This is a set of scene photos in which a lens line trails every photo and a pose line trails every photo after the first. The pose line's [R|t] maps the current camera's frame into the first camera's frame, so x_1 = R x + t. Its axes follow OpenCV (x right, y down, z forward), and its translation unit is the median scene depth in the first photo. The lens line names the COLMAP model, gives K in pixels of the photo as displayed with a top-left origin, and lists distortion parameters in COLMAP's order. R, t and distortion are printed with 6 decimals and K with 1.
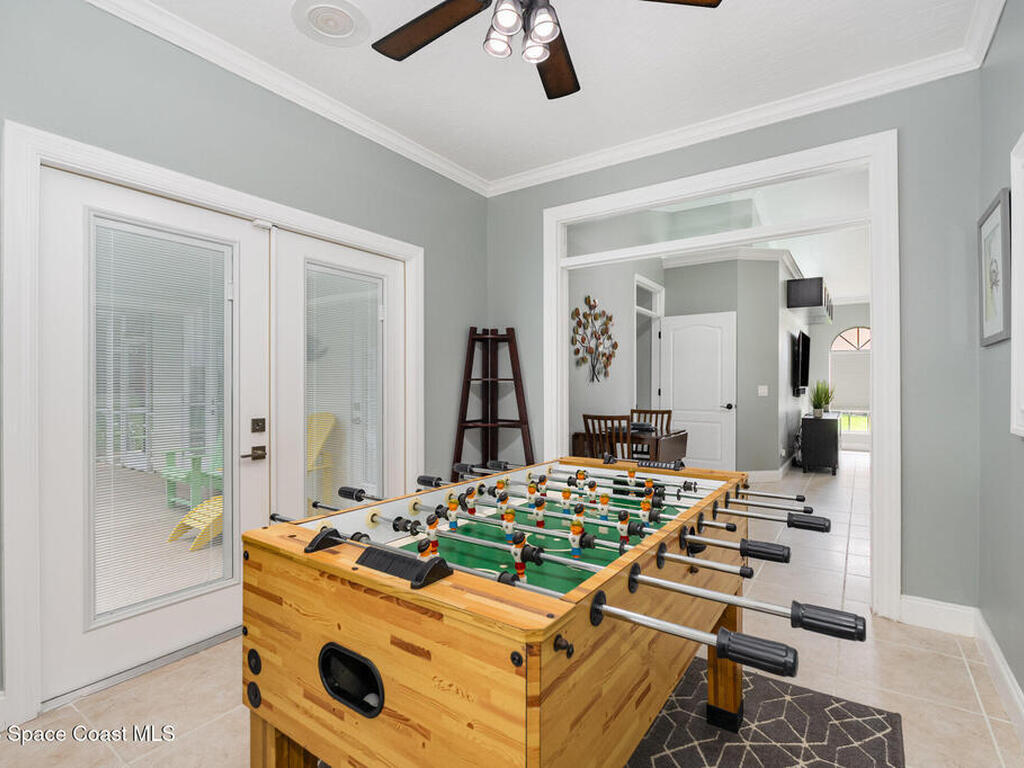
lens RADIAL K [[512.5, 0, 510.4], [0, 512.5, 386.4], [0, 0, 1]] dist [-0.003530, 0.002193]
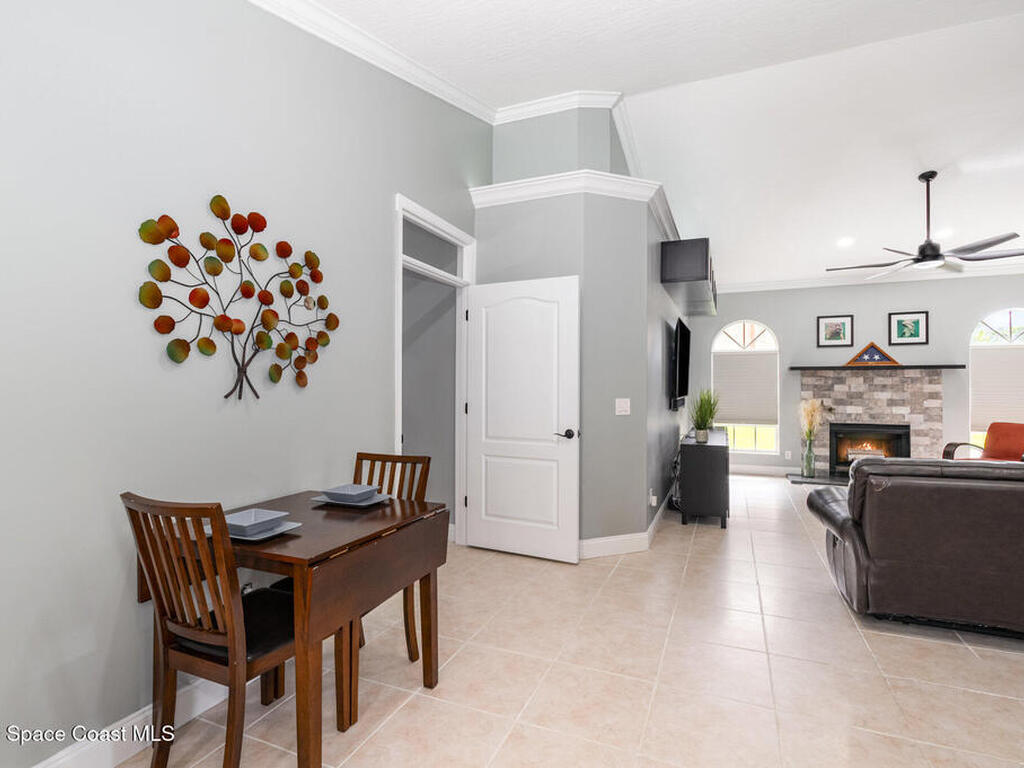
lens RADIAL K [[512.5, 0, 511.3], [0, 512.5, 383.3], [0, 0, 1]] dist [-0.003530, 0.002193]
pose [[0.980377, 0.003325, 0.197102, 0.218238], [-0.001348, 0.999947, -0.010165, -0.012400], [-0.197125, 0.009699, 0.980330, 0.381862]]
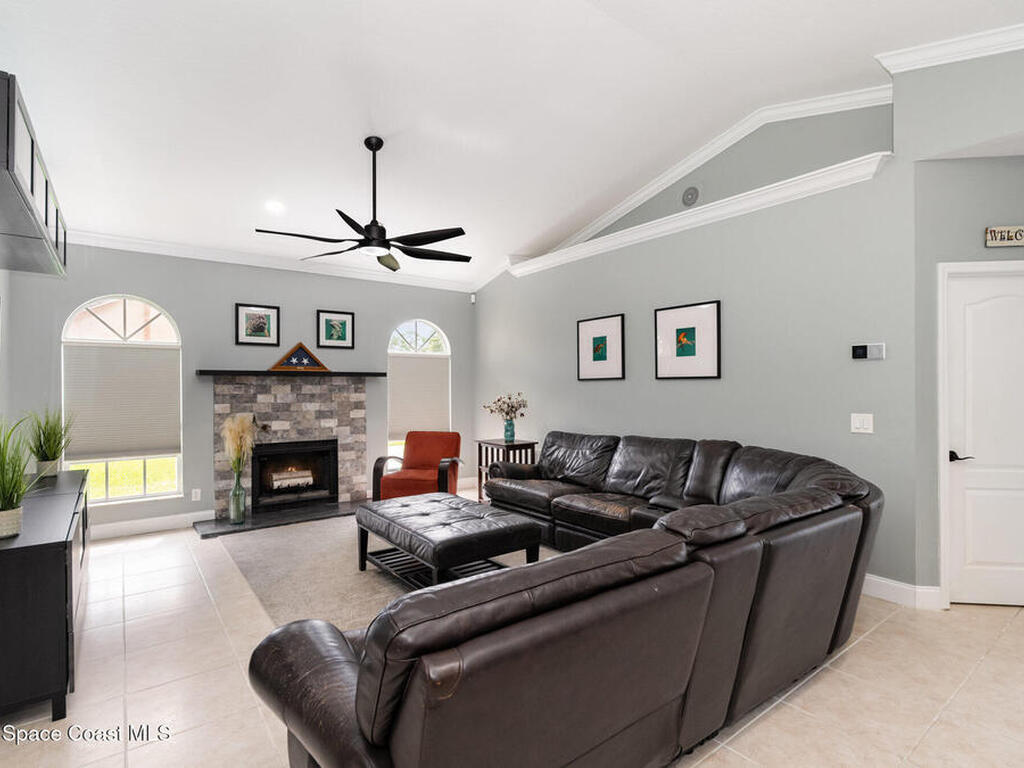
lens RADIAL K [[512.5, 0, 509.8], [0, 512.5, 387.8], [0, 0, 1]] dist [-0.003530, 0.002193]
pose [[0.310733, -0.001193, 0.950497, 0.392768], [0.009727, 0.999951, -0.001924, -0.024047], [-0.950448, 0.009843, 0.310729, 0.603566]]
